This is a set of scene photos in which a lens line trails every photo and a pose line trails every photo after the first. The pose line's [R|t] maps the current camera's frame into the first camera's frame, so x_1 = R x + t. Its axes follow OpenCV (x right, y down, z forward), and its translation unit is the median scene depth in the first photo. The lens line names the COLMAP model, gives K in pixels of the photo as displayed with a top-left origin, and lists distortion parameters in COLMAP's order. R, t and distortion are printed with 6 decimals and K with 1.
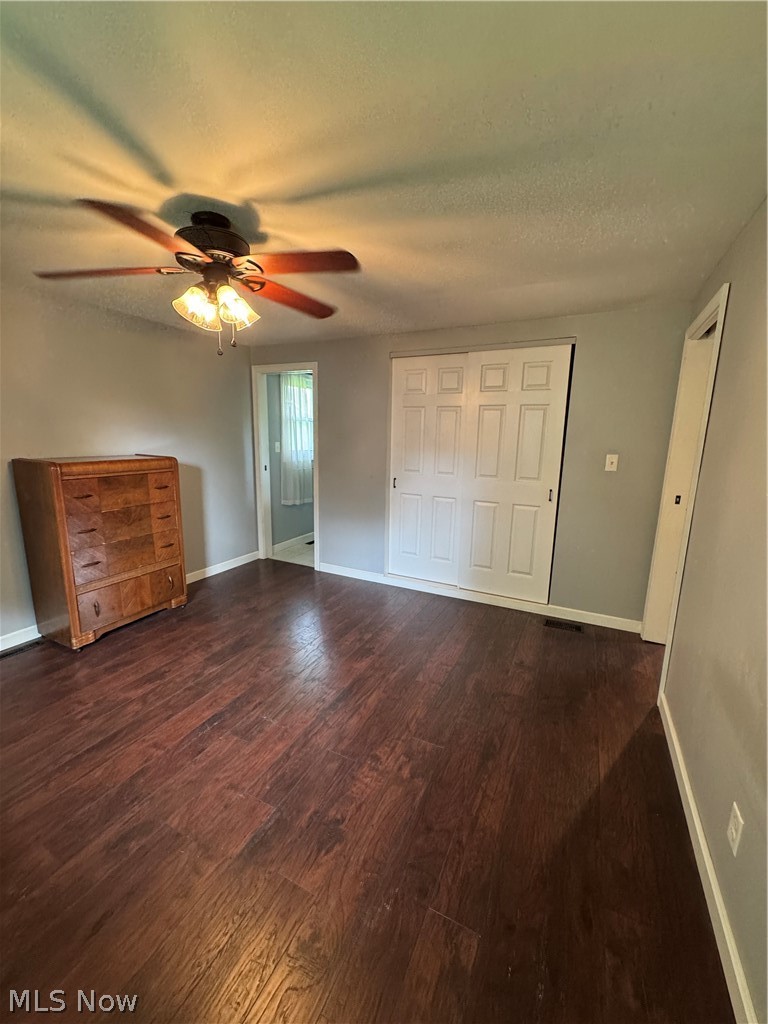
lens RADIAL K [[408.4, 0, 385.1], [0, 408.4, 512.3], [0, 0, 1]] dist [-0.002817, 0.000925]
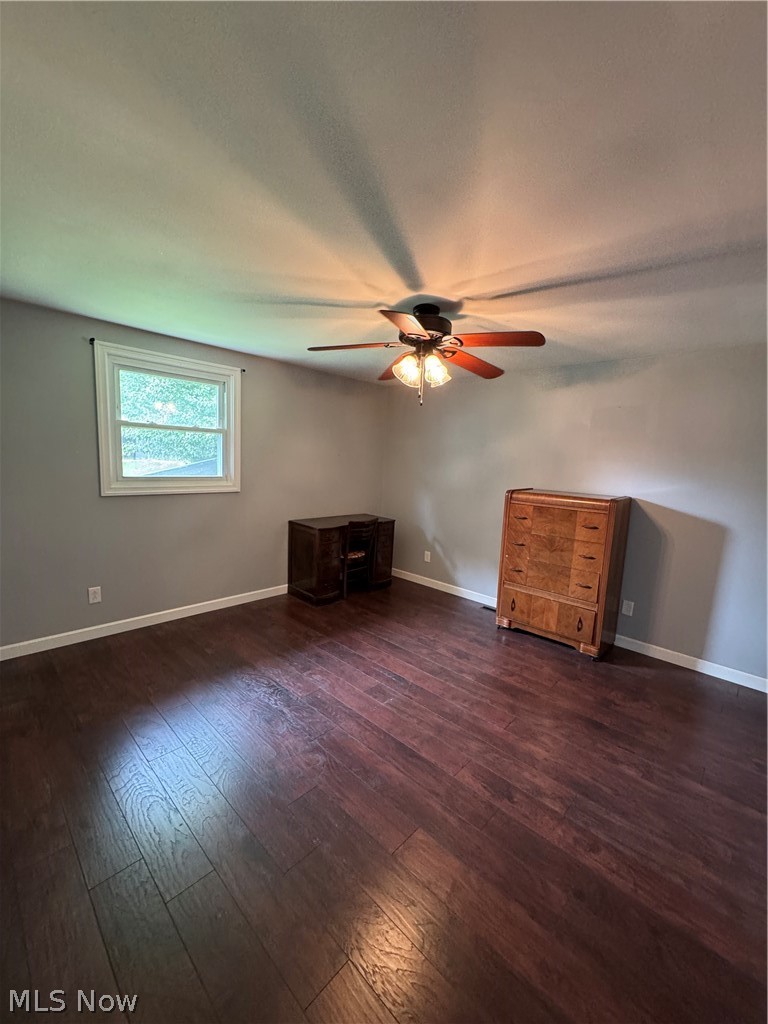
lens RADIAL K [[408.4, 0, 384.2], [0, 408.4, 510.0], [0, 0, 1]] dist [-0.002817, 0.000925]
pose [[-0.297004, 0.090252, -0.950602, 0.632861], [-0.228594, 0.959855, 0.162552, -0.172908], [0.927110, 0.265581, -0.264449, 0.917763]]
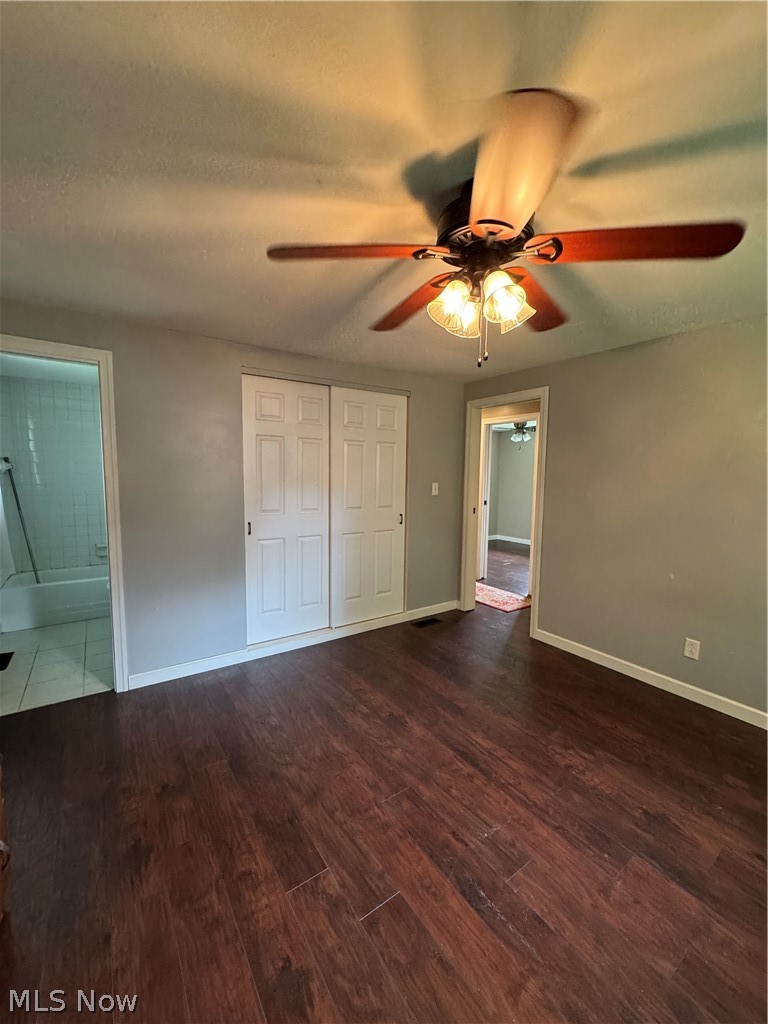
lens RADIAL K [[408.4, 0, 386.5], [0, 408.4, 511.7], [0, 0, 1]] dist [-0.002817, 0.000925]
pose [[0.477179, -0.096273, 0.873517, -0.798128], [0.158271, 0.987143, 0.022337, -0.117597], [-0.864437, 0.127594, 0.486281, 0.566455]]
